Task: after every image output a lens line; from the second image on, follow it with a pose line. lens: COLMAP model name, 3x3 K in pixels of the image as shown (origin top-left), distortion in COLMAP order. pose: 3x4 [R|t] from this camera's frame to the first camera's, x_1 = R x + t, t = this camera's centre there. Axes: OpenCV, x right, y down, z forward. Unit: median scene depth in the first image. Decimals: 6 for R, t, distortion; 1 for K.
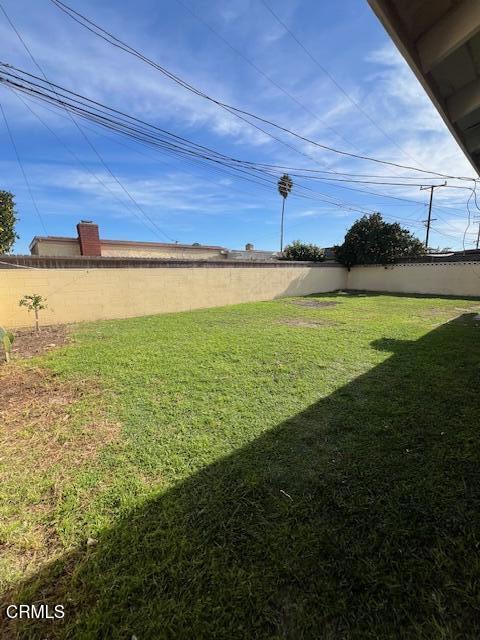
lens RADIAL K [[256.5, 0, 240.0], [0, 256.5, 322.3], [0, 0, 1]] dist [0.000595, -0.000006]
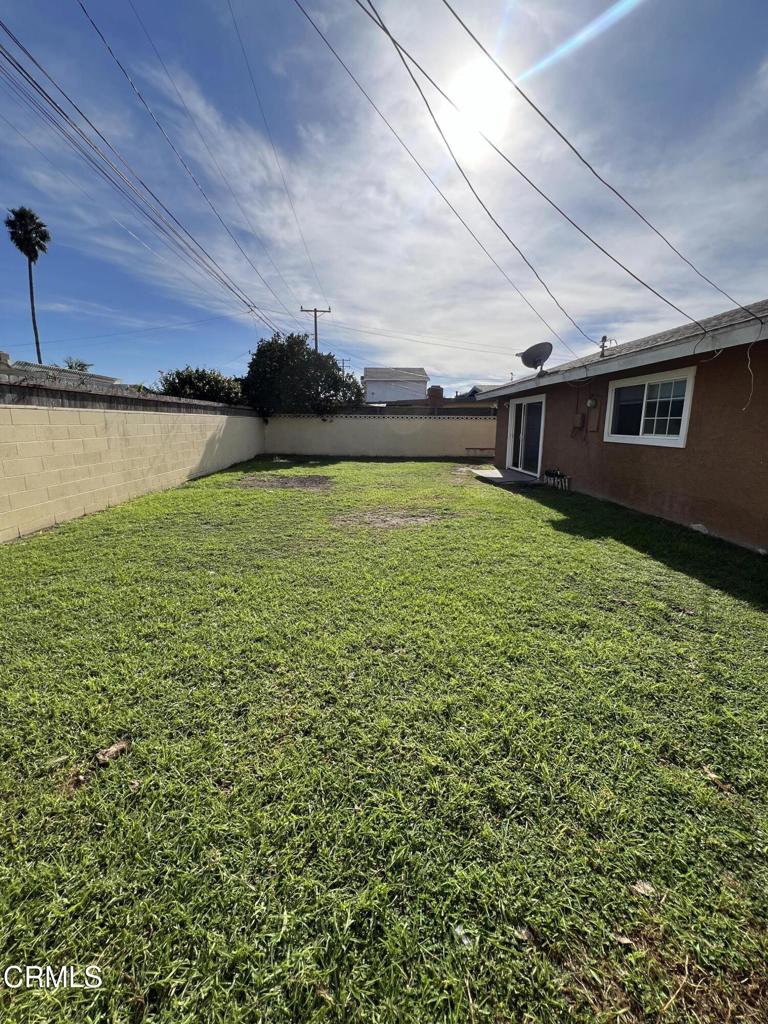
lens RADIAL K [[409.5, 0, 382.1], [0, 409.5, 505.1], [0, 0, 1]] dist [-0.000361, -0.000220]
pose [[0.627020, -0.131016, 0.767907, -0.188722], [0.130267, 0.989510, 0.062458, -0.039203], [-0.768034, 0.060870, 0.637509, 0.219781]]
